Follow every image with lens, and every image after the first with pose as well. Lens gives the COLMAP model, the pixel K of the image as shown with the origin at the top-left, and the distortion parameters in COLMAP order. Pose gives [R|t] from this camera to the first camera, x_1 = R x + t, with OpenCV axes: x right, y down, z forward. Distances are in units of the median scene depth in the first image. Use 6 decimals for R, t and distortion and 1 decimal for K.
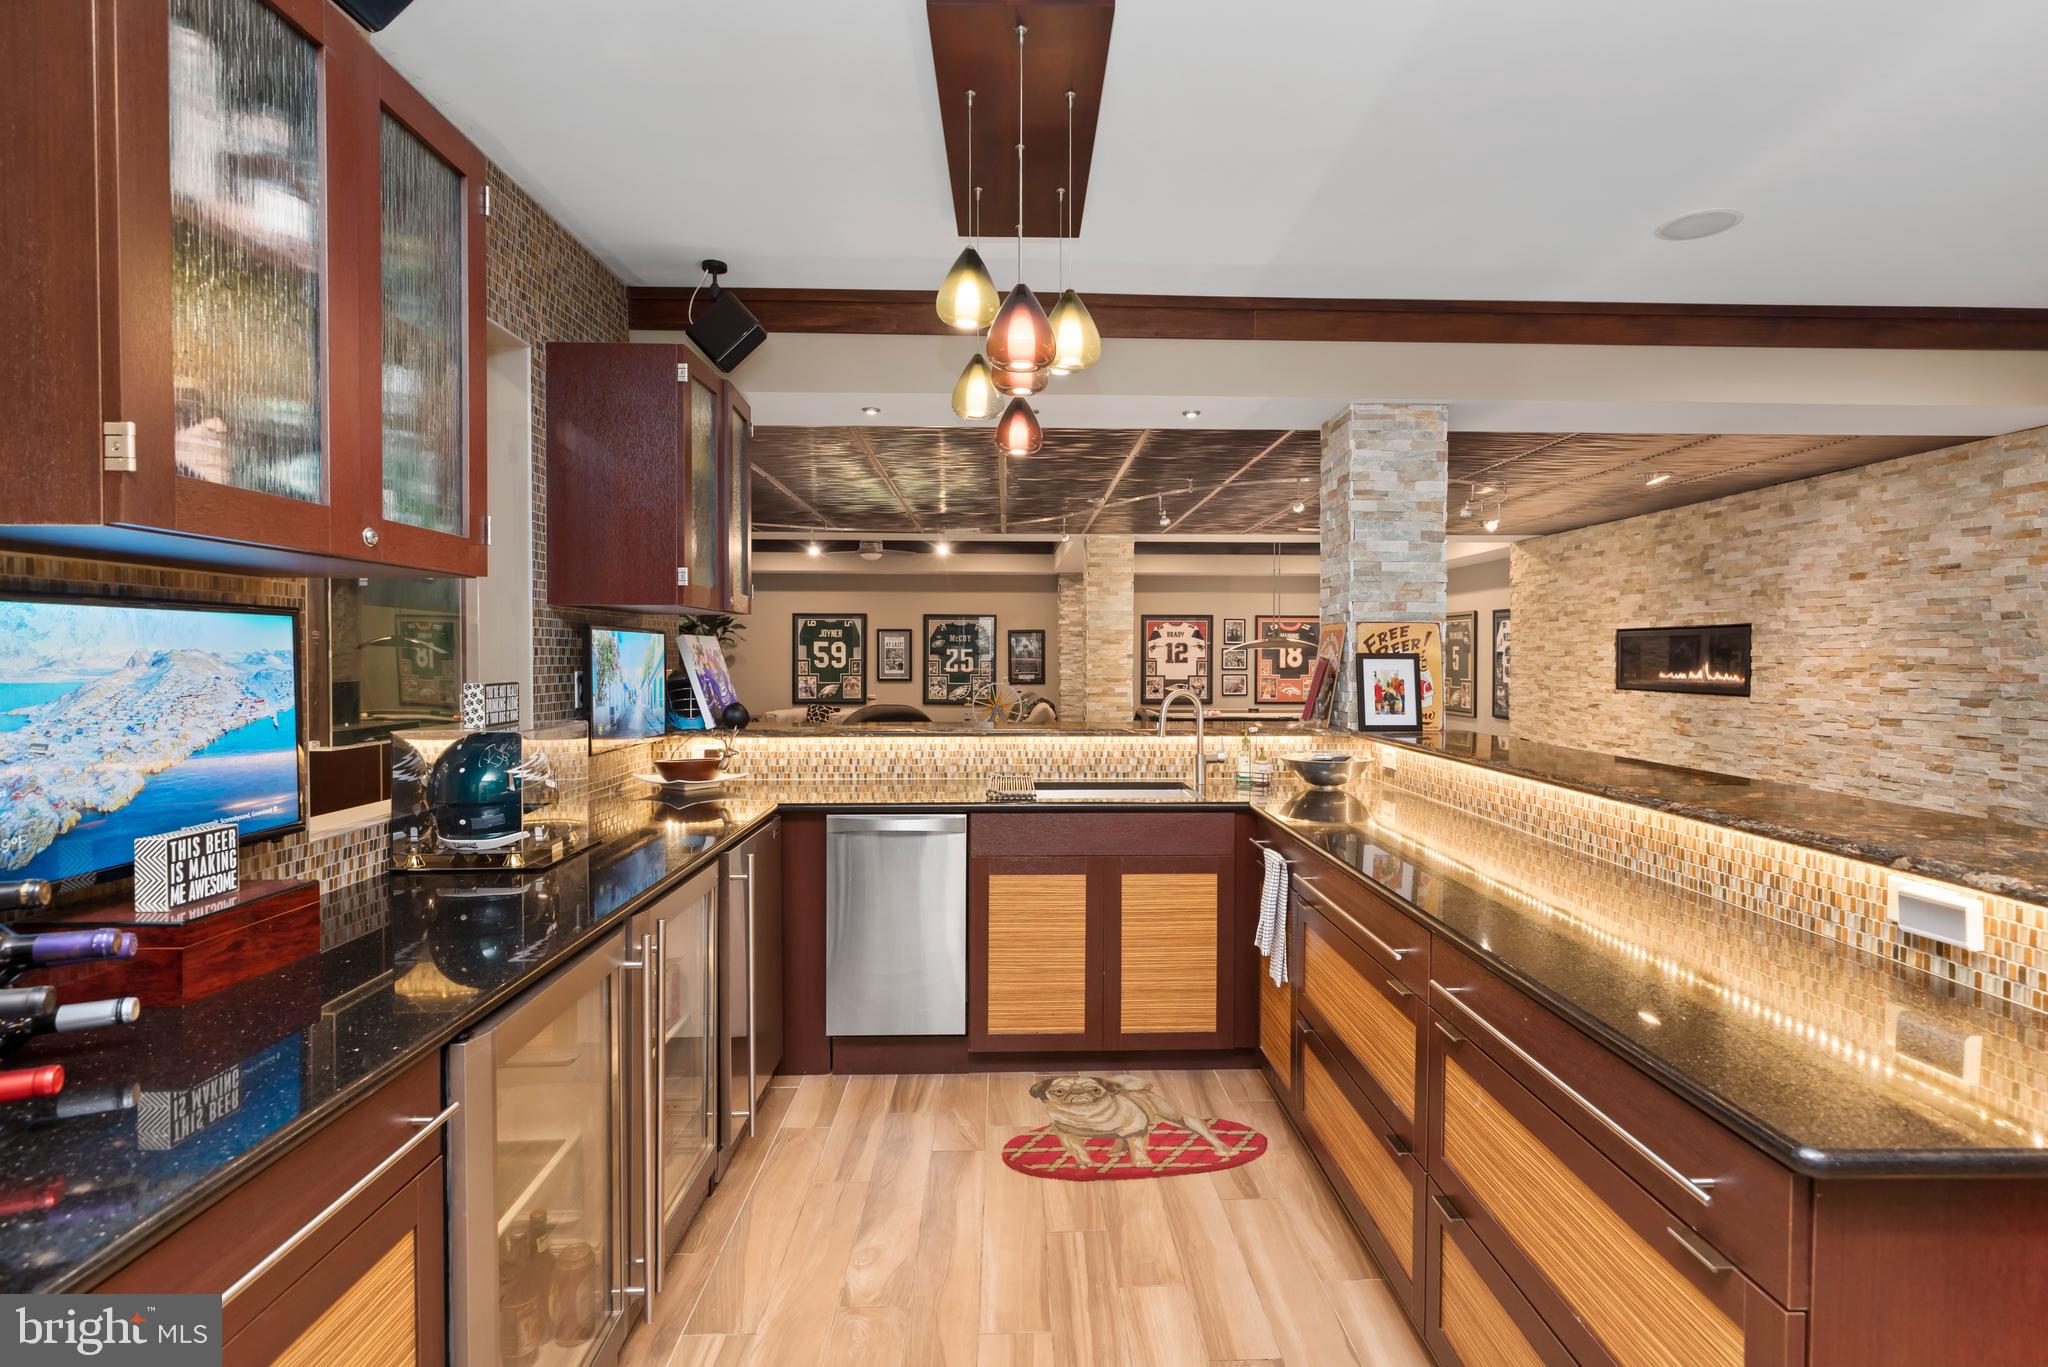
lens RADIAL K [[1005.7, 0, 1047.9], [0, 1005.7, 673.3], [0, 0, 1]] dist [0.000198, 0.000023]
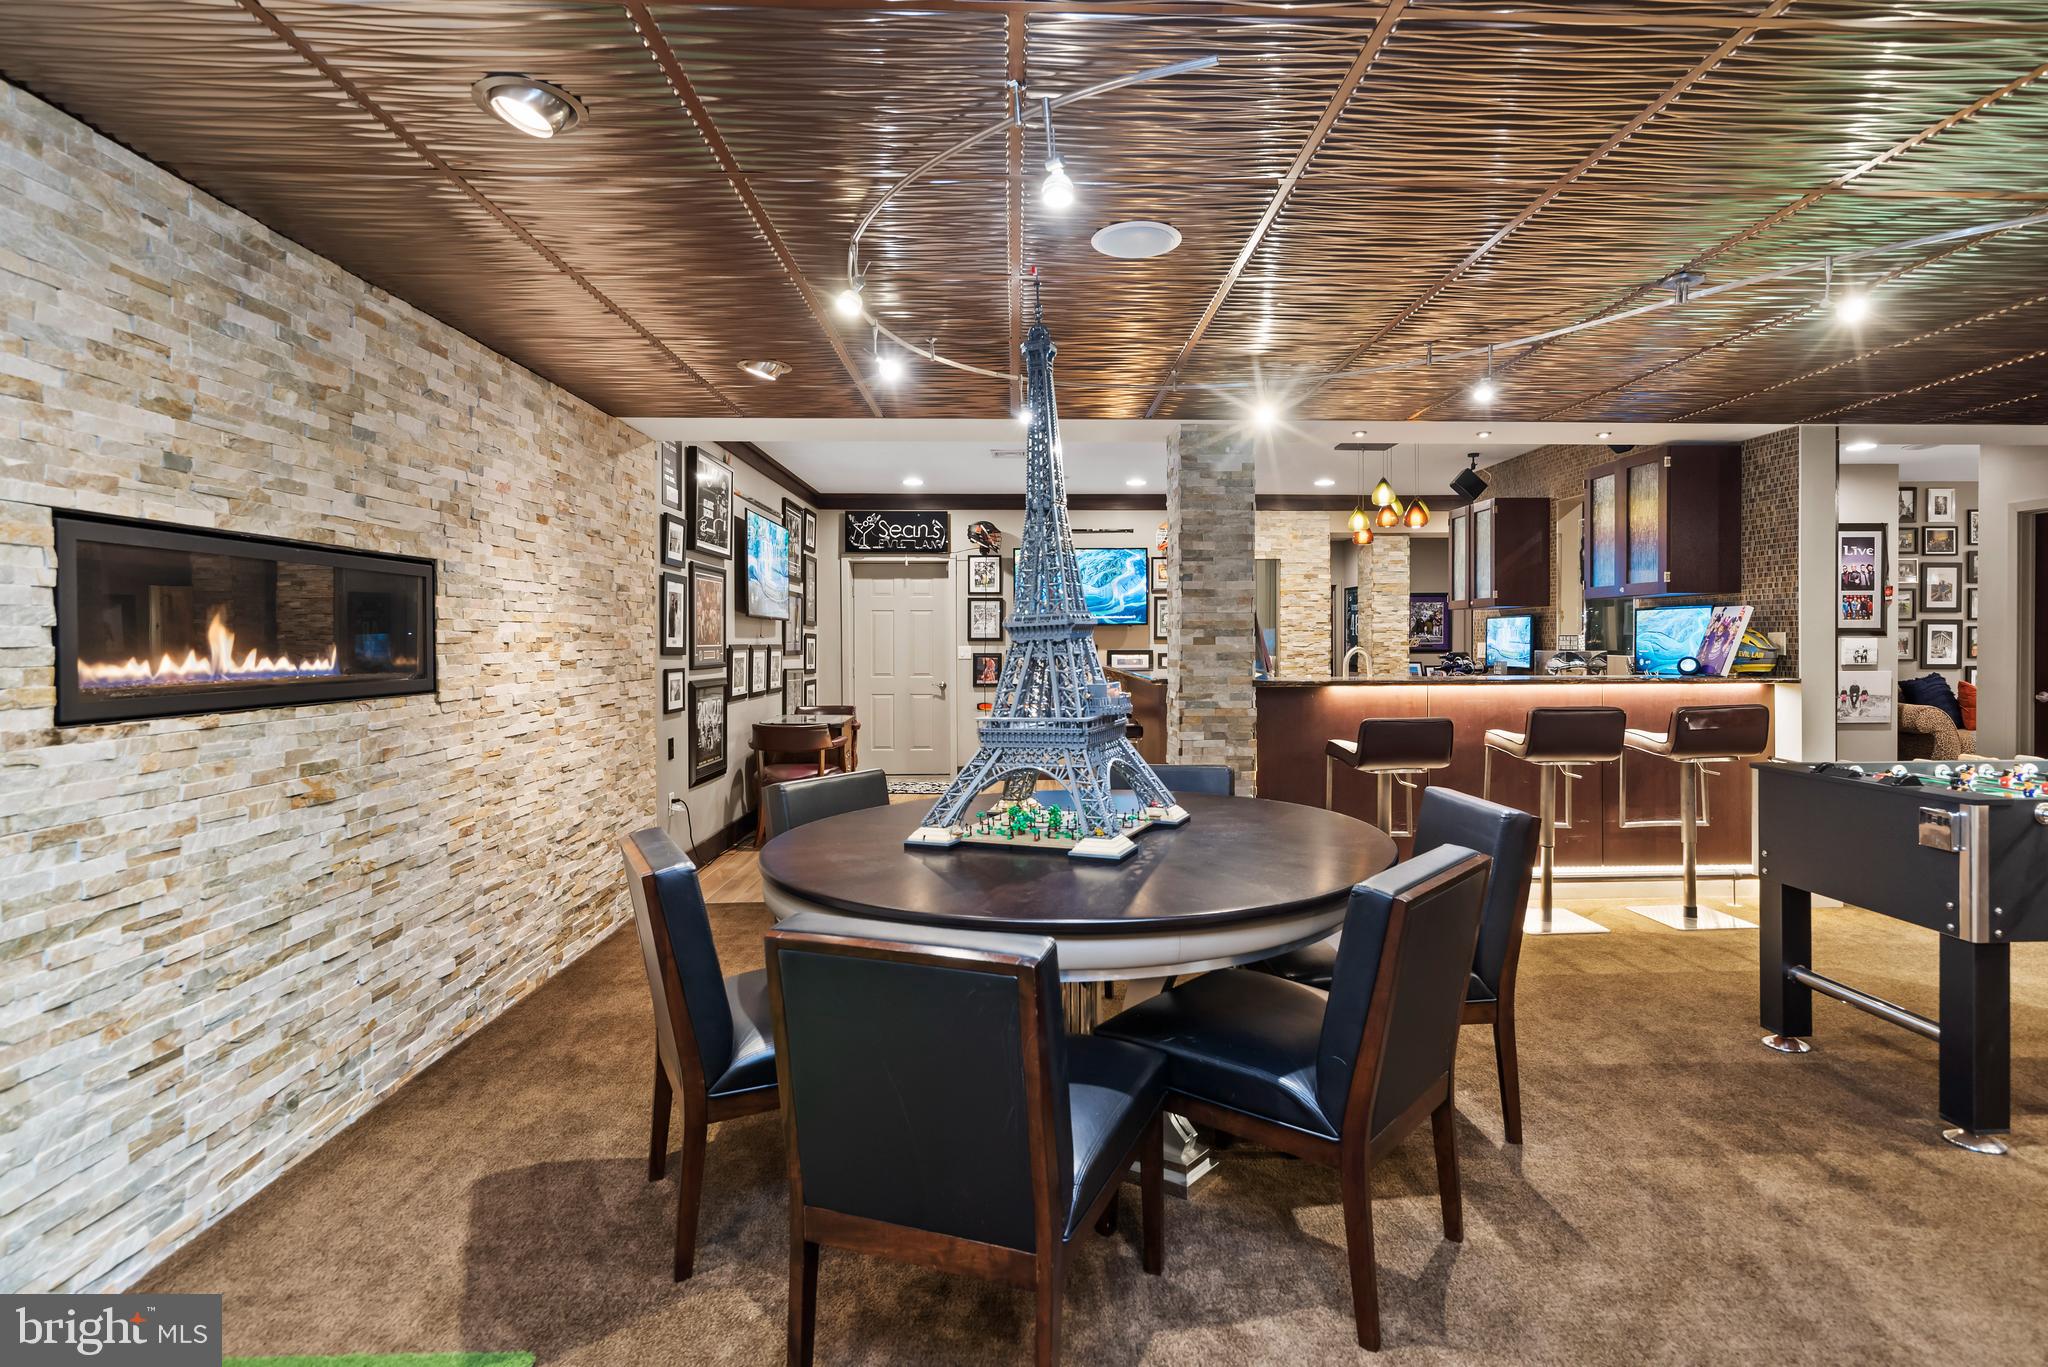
lens RADIAL K [[1005.7, 0, 1072.9], [0, 1005.7, 648.2], [0, 0, 1]] dist [0.000198, 0.000023]
pose [[-0.999874, 0.003835, -0.015379, 0.357627], [0.003403, 0.999602, 0.028012, -0.015233], [0.015480, 0.027956, -0.999489, 1.552536]]
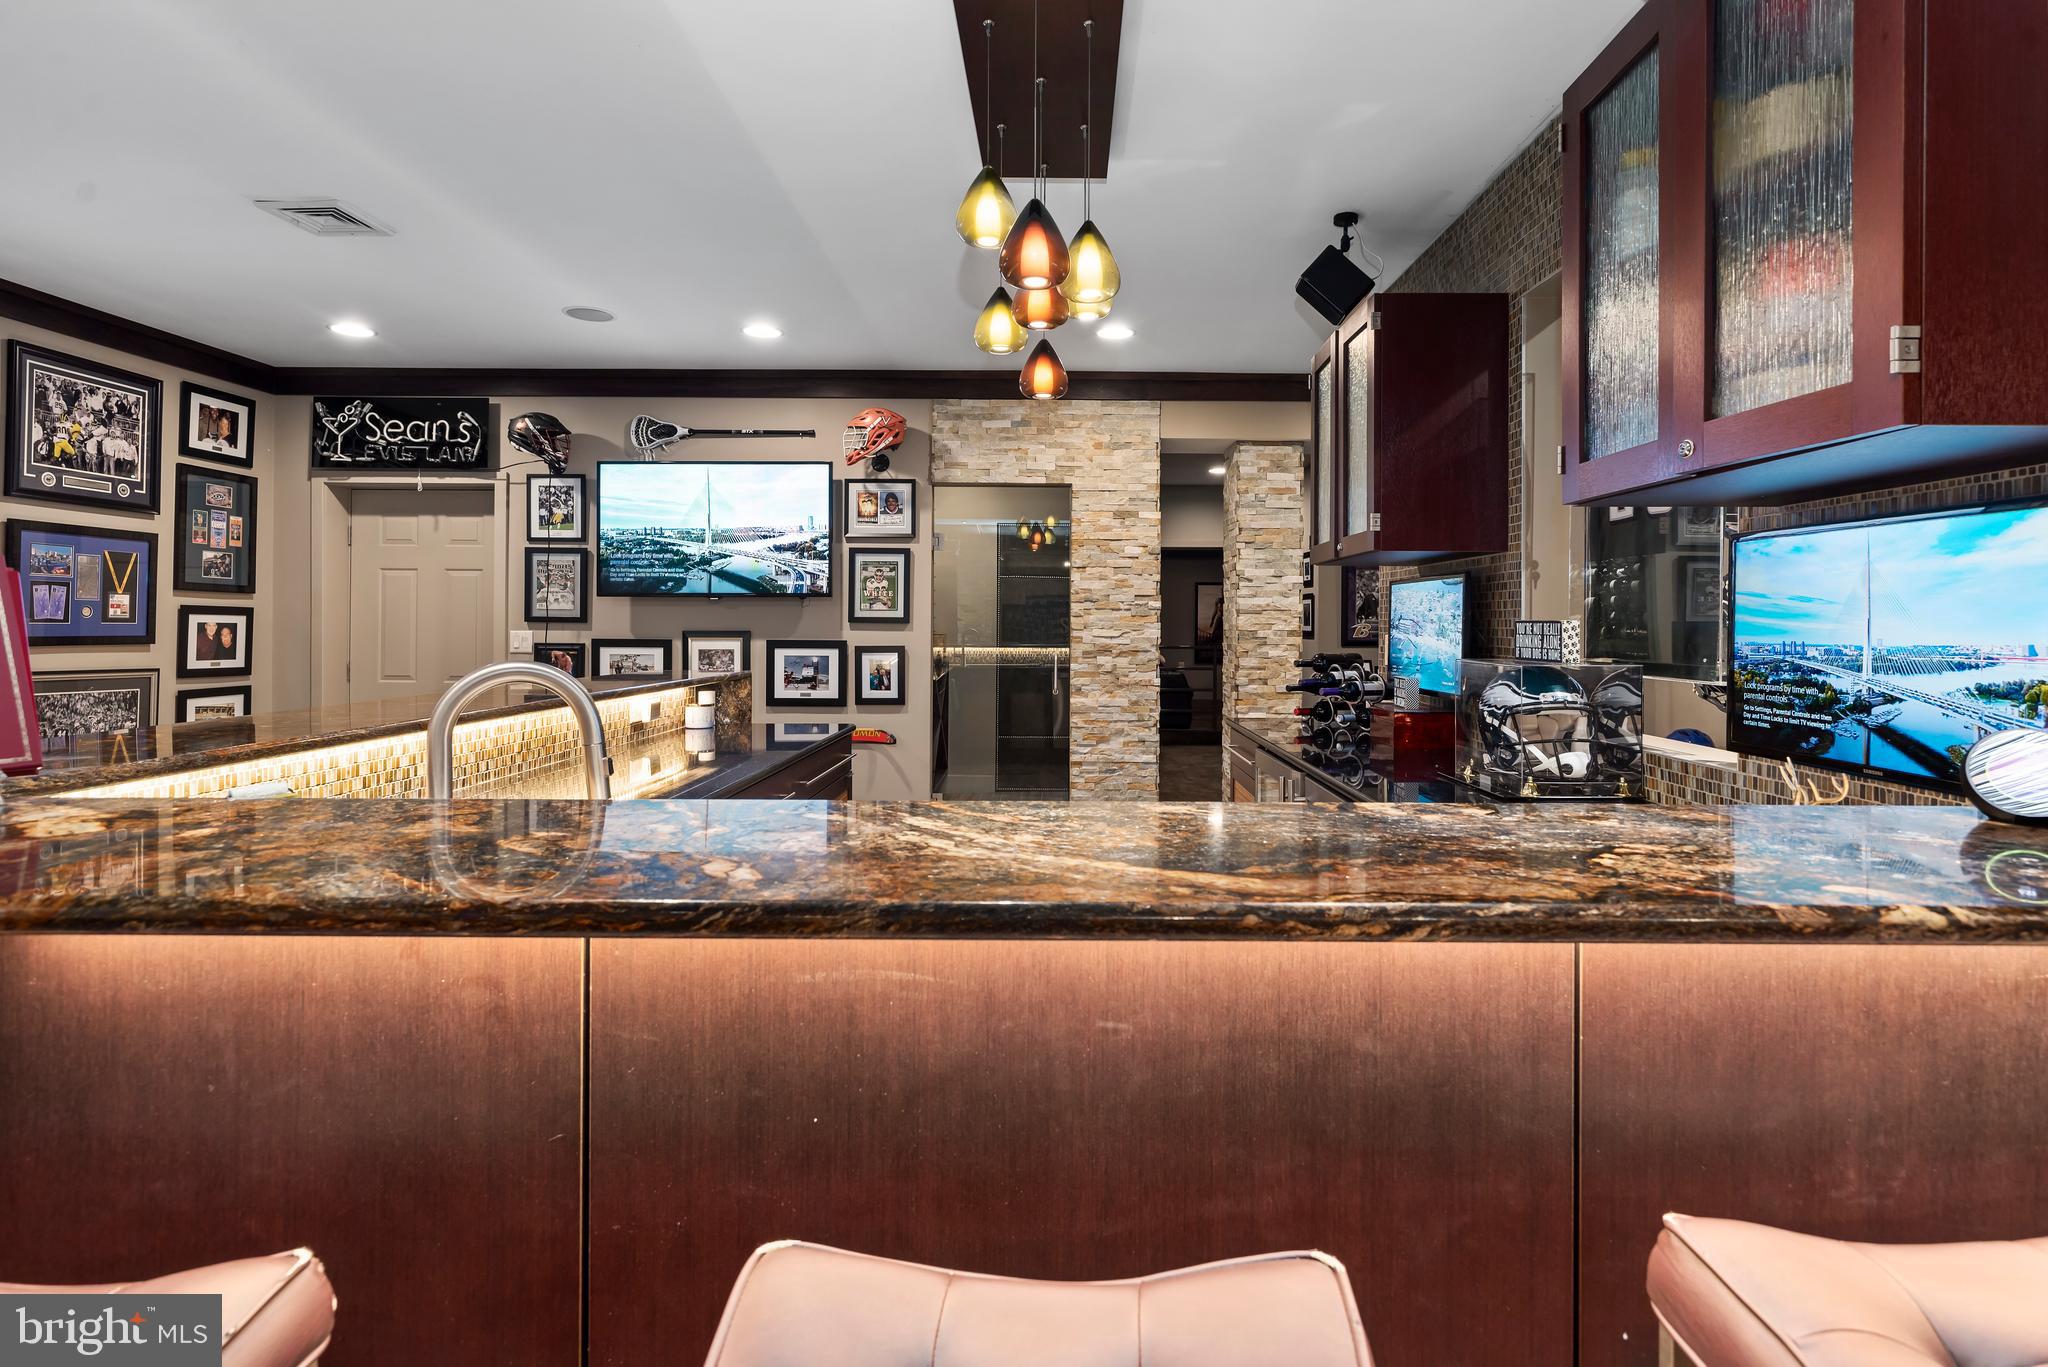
lens RADIAL K [[1005.7, 0, 1072.8], [0, 1005.7, 617.9], [0, 0, 1]] dist [0.000198, 0.000023]
pose [[-0.999561, -0.005284, 0.029156, -0.038990], [-0.004836, 0.999870, 0.015387, -0.002744], [-0.029233, 0.015239, -0.999456, 0.849433]]
